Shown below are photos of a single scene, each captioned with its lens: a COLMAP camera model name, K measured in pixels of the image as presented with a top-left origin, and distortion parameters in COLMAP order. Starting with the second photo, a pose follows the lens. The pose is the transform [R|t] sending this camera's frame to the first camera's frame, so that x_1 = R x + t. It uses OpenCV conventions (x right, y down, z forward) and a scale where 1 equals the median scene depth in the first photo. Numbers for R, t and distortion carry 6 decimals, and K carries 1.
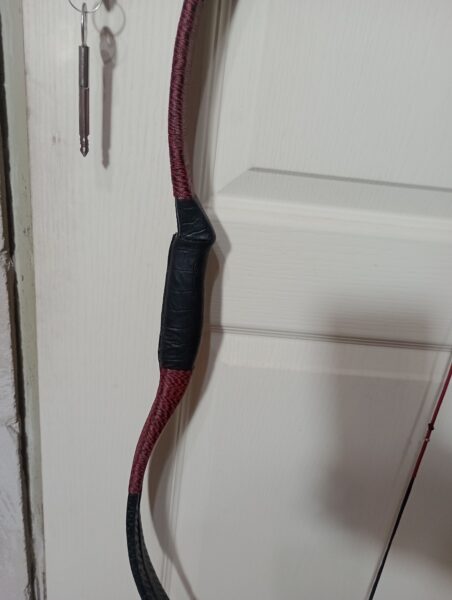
lens RADIAL K [[453.7, 0, 226.0], [0, 453.7, 300.0], [0, 0, 1]] dist [0.047839, 0.000513]
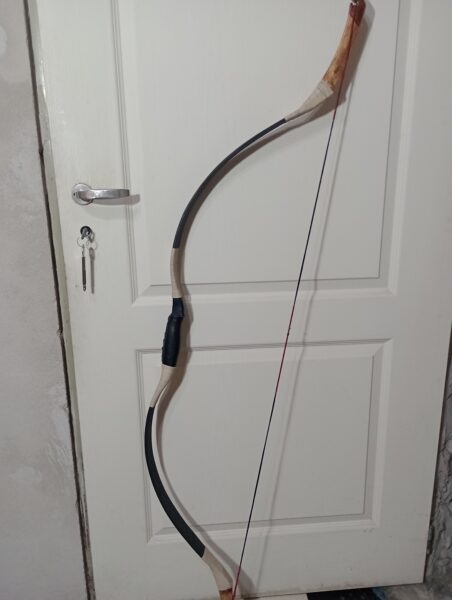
lens RADIAL K [[453.7, 0, 226.0], [0, 453.7, 300.0], [0, 0, 1]] dist [0.047839, 0.000513]
pose [[0.988949, -0.112742, -0.096278, 0.694669], [0.094078, 0.979121, -0.180197, 0.284972], [0.114584, 0.169147, 0.978907, -1.409119]]
